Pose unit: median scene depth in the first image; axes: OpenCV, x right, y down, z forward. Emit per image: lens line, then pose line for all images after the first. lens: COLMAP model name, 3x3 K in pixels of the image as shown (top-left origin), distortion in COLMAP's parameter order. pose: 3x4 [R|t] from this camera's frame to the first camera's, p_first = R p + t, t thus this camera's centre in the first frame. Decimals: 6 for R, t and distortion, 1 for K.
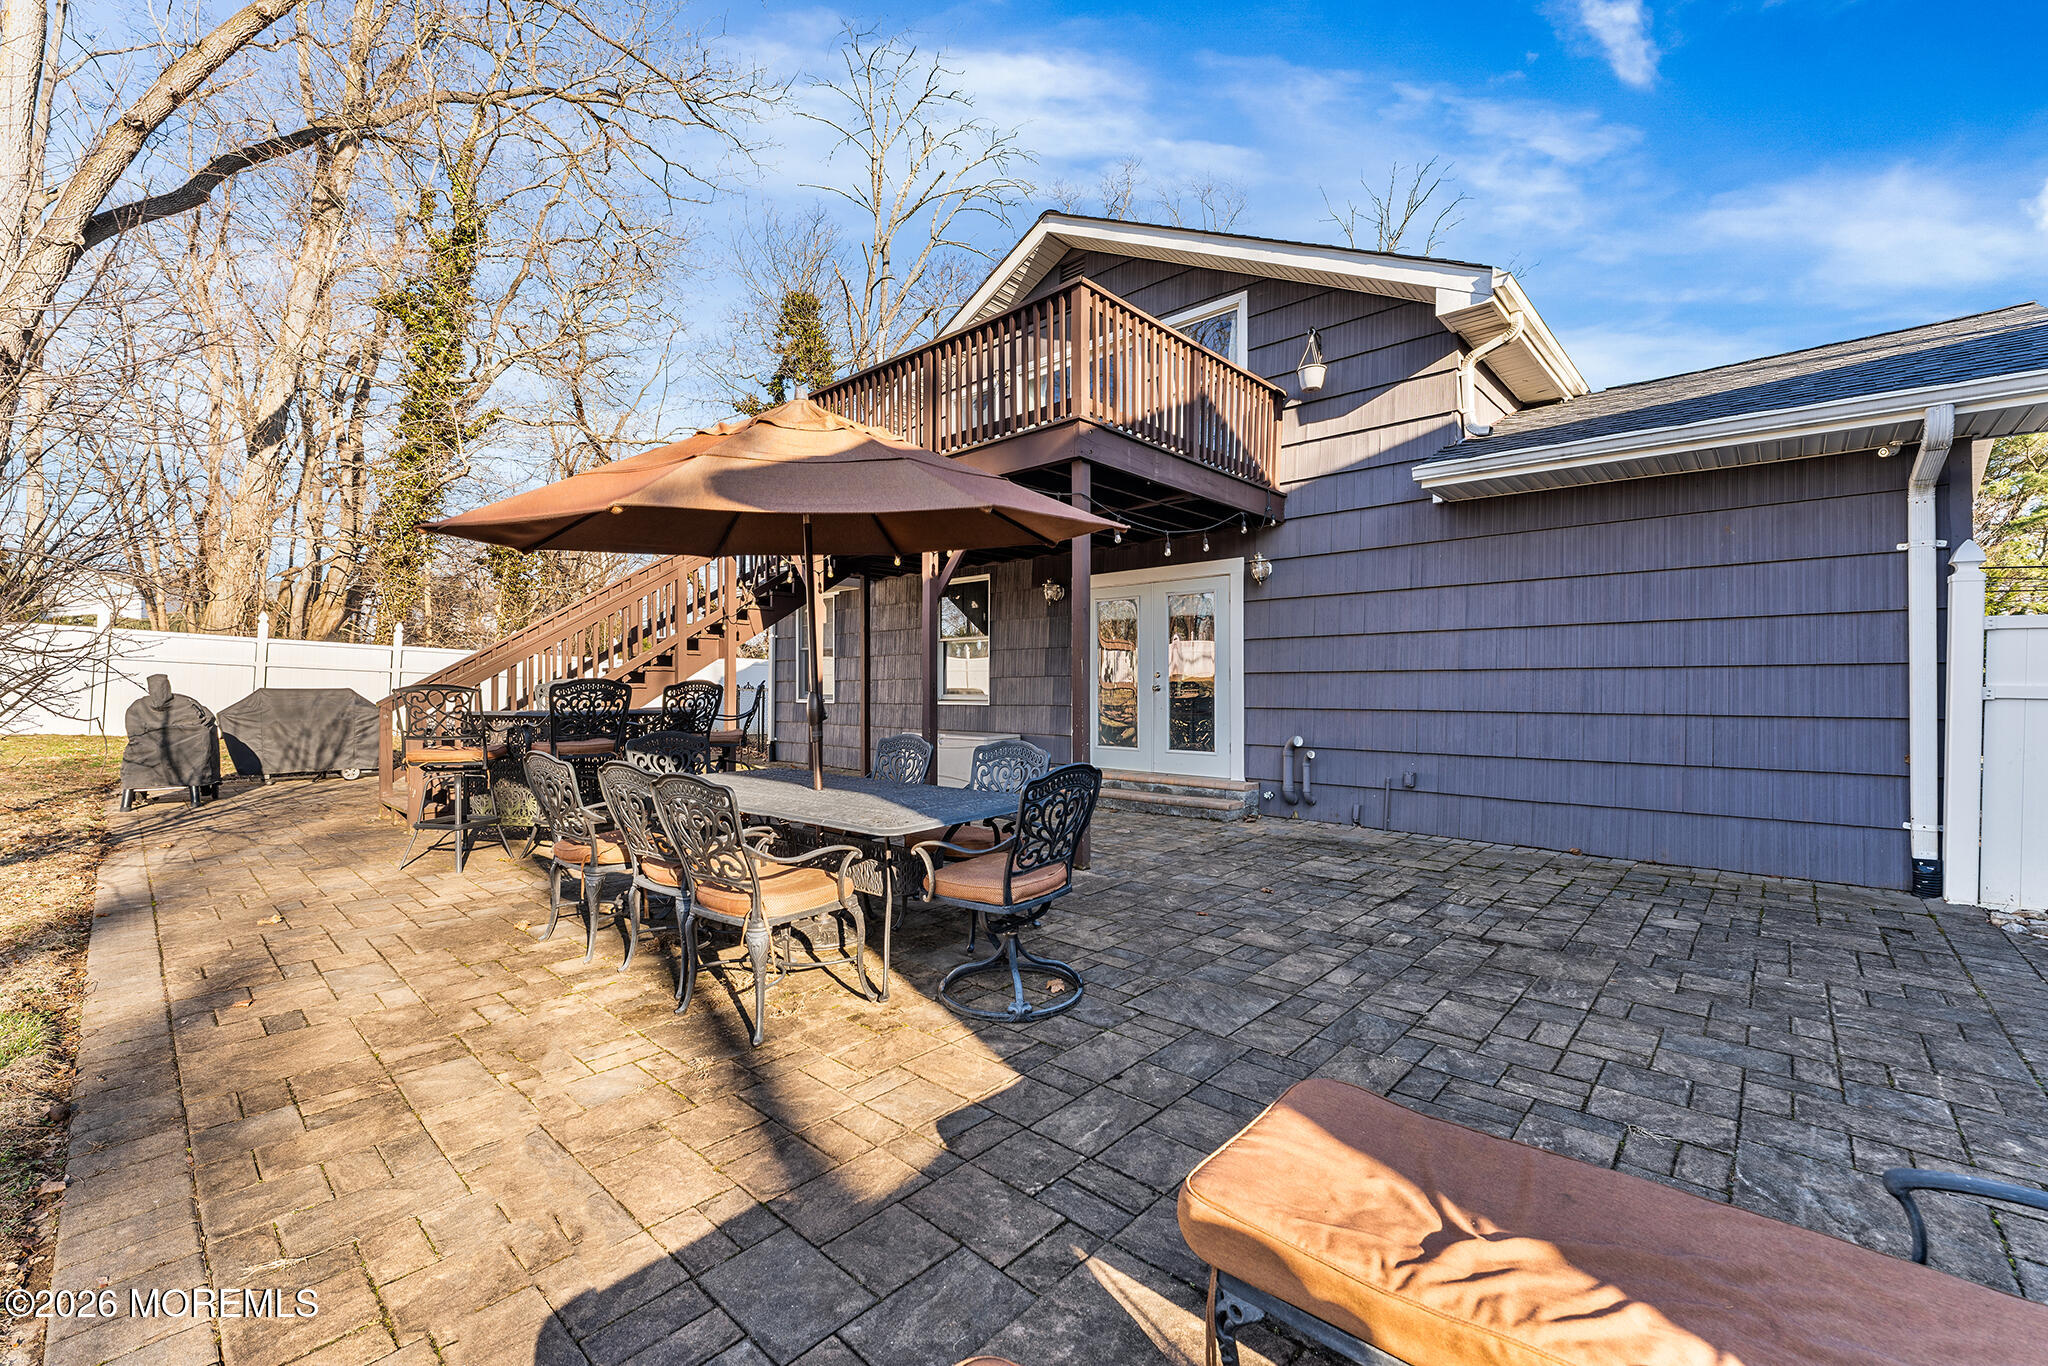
lens RADIAL K [[829.7, 0, 1018.7], [0, 829.7, 683.3], [0, 0, 1]] dist [-0.001604, 0.000460]
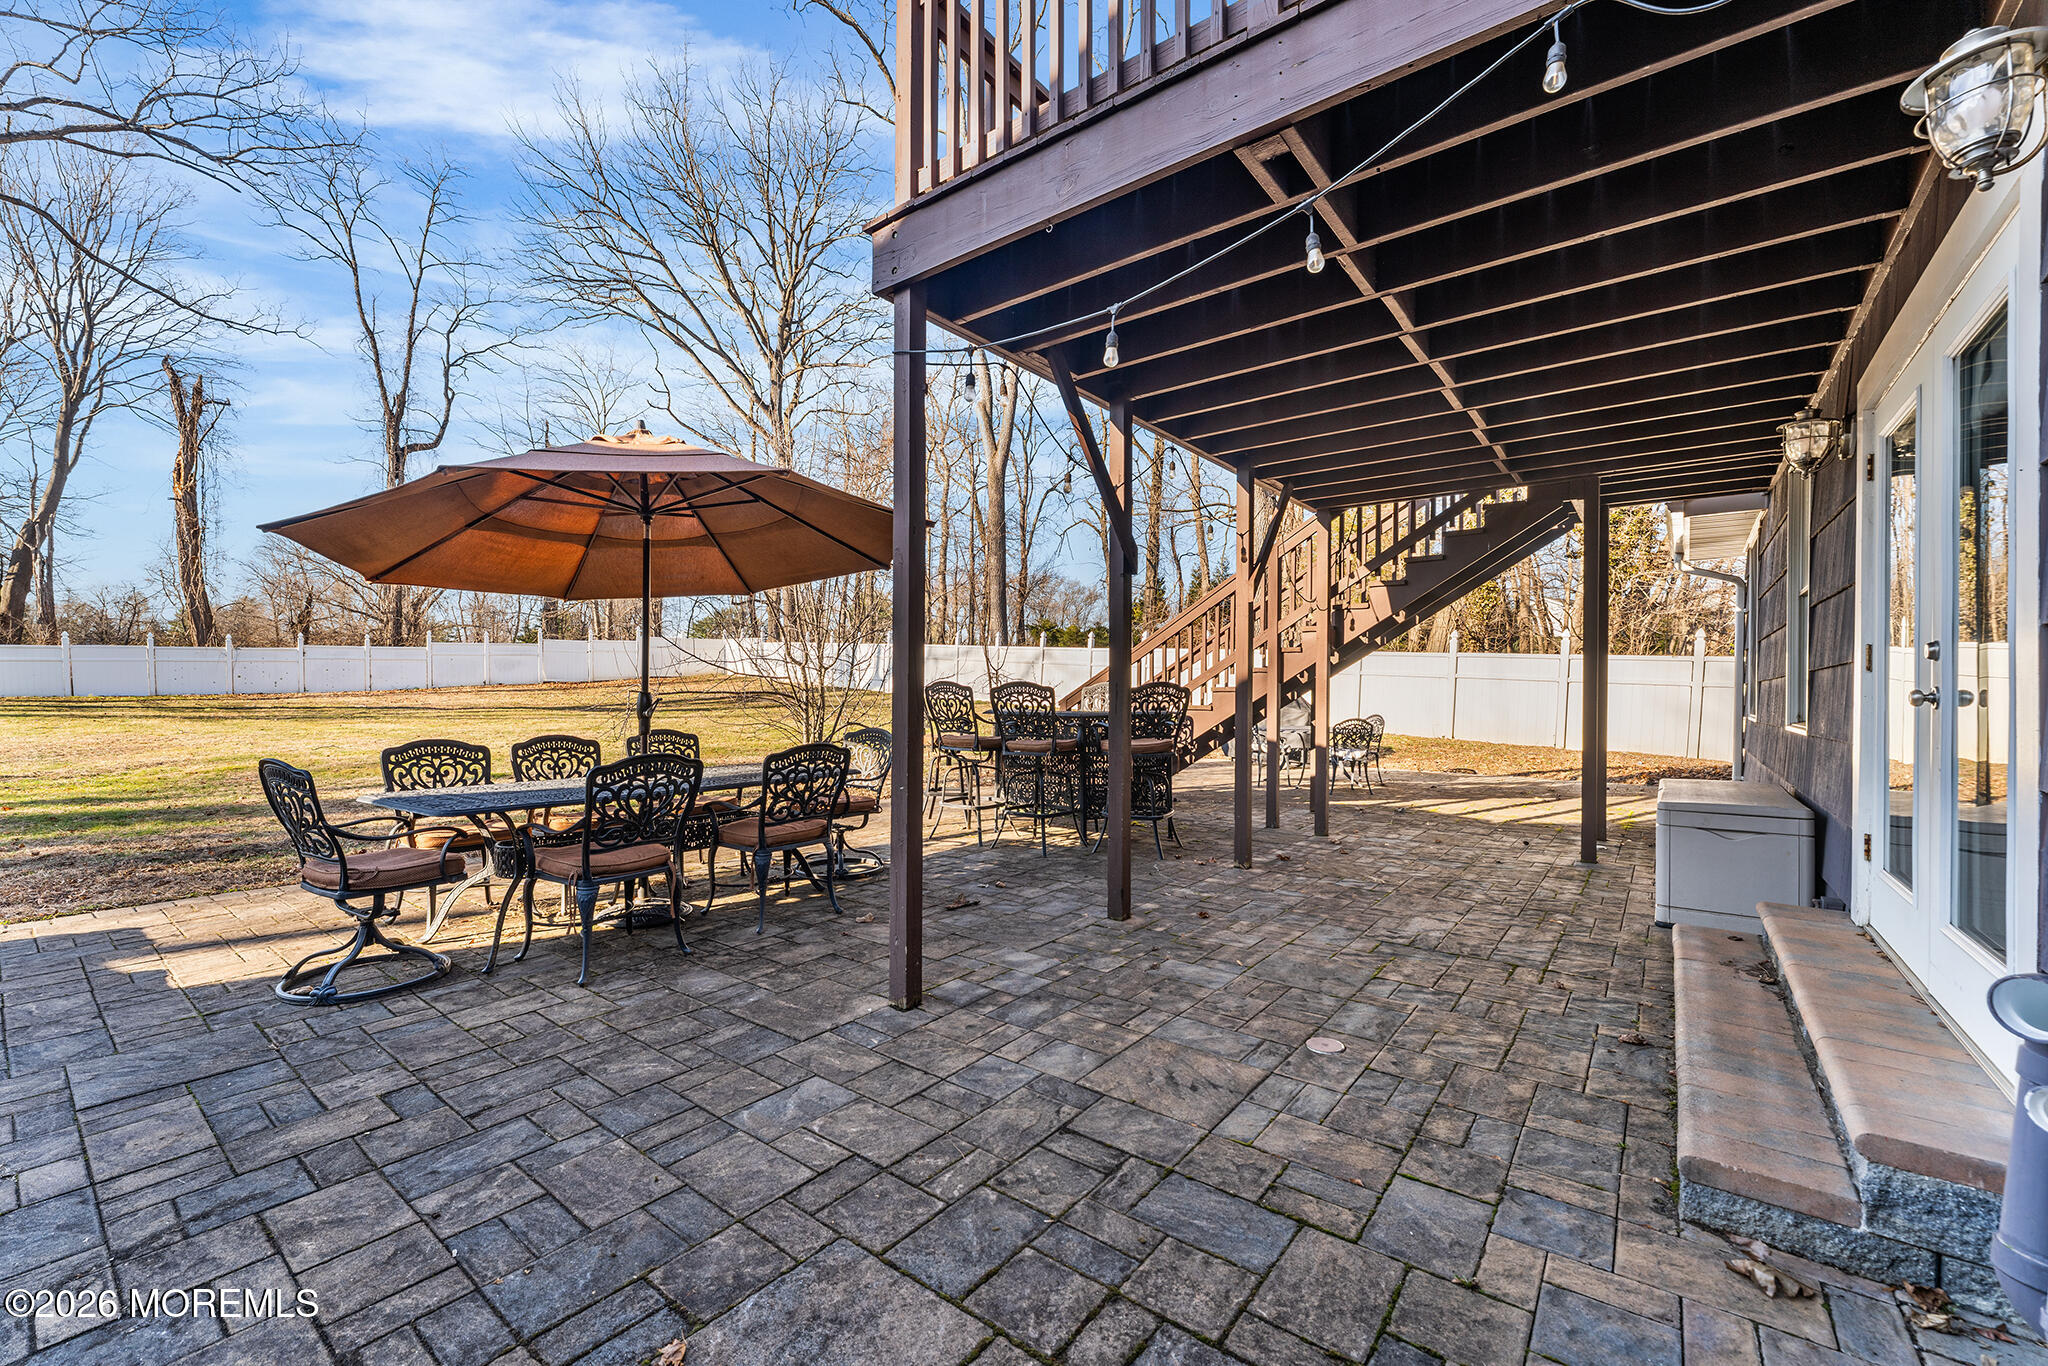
lens RADIAL K [[829.7, 0, 1017.9], [0, 829.7, 691.7], [0, 0, 1]] dist [-0.001604, 0.000460]
pose [[0.075505, -0.001930, -0.997144, 0.896193], [-0.001801, 0.999996, -0.002072, 0.013939], [0.997144, 0.001953, 0.075501, 1.434423]]
